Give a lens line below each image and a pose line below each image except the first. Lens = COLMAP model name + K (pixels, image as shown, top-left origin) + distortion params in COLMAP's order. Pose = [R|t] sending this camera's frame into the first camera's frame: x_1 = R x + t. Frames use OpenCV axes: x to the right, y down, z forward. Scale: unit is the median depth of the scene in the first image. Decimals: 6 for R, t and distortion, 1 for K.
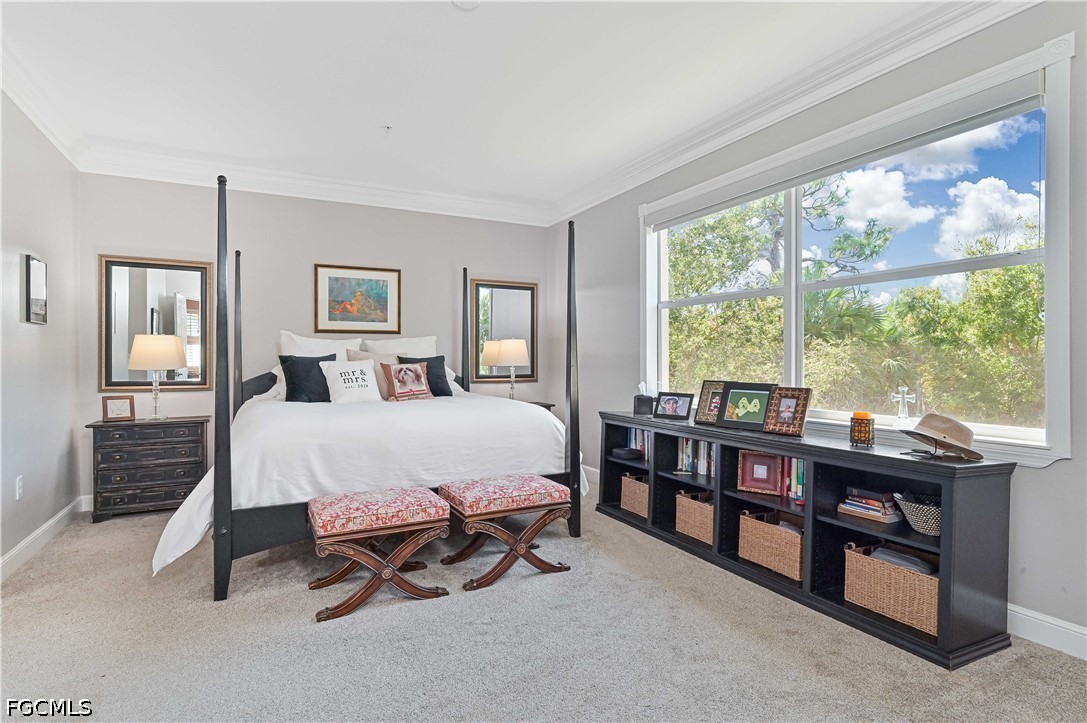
lens RADIAL K [[555.7, 0, 539.3], [0, 555.7, 361.9], [0, 0, 1]] dist [-0.002107, -0.000281]
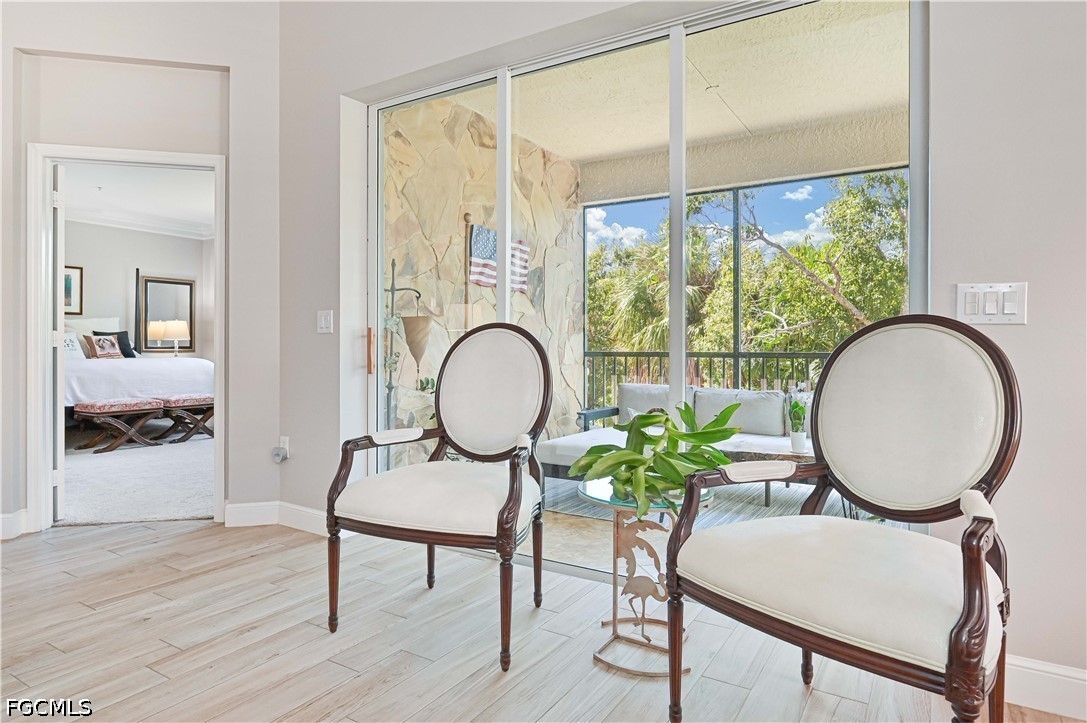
lens RADIAL K [[622.9, 0, 542.9], [0, 622.9, 355.2], [0, 0, 1]] dist [0.000162, 0.000117]
pose [[0.853439, -0.004226, 0.521176, -0.100595], [-0.001652, 0.999940, 0.010815, 0.035531], [-0.521190, -0.010091, 0.853381, -1.055731]]
